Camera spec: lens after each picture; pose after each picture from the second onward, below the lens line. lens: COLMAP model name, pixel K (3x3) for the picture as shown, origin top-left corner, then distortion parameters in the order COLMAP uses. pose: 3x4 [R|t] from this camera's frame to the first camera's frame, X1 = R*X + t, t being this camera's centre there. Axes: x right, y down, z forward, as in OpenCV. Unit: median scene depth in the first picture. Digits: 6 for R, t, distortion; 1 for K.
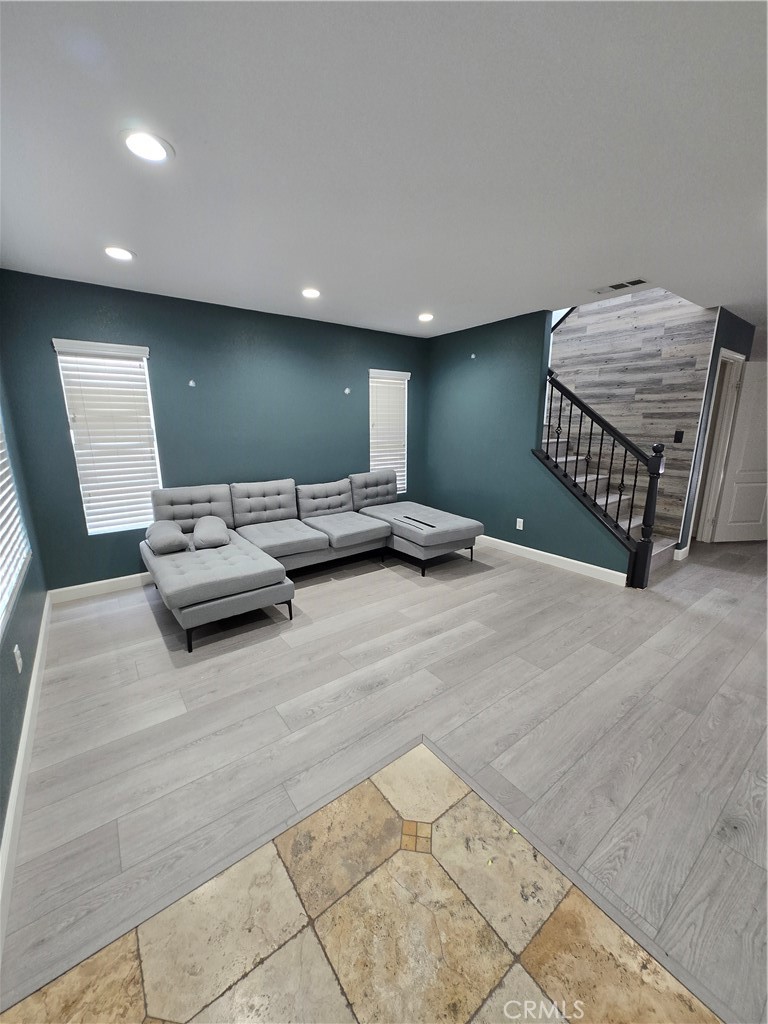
lens RADIAL K [[398.1, 0, 384.0], [0, 398.1, 512.0], [0, 0, 1]] dist [-0.000070, 0.000054]
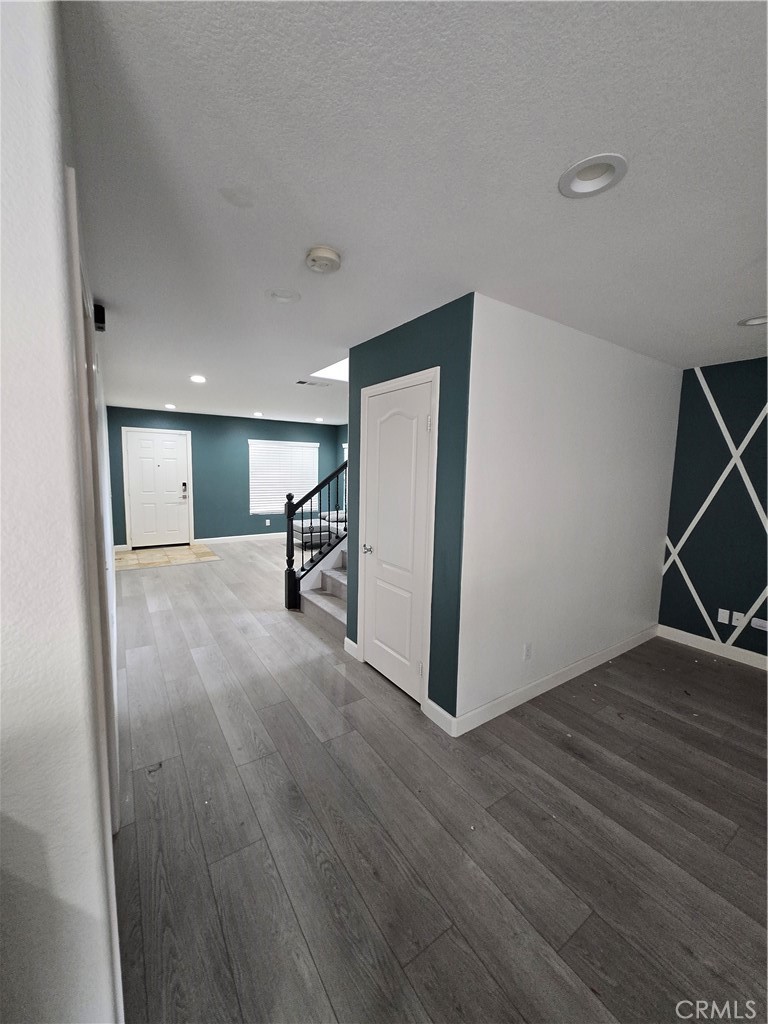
lens RADIAL K [[398.1, 0, 384.0], [0, 398.1, 512.0], [0, 0, 1]] dist [-0.000070, 0.000054]
pose [[-0.053666, 0.124178, -0.990808, 2.138450], [-0.231417, 0.963677, 0.133312, -0.380693], [0.971373, 0.236444, -0.022979, 1.472209]]
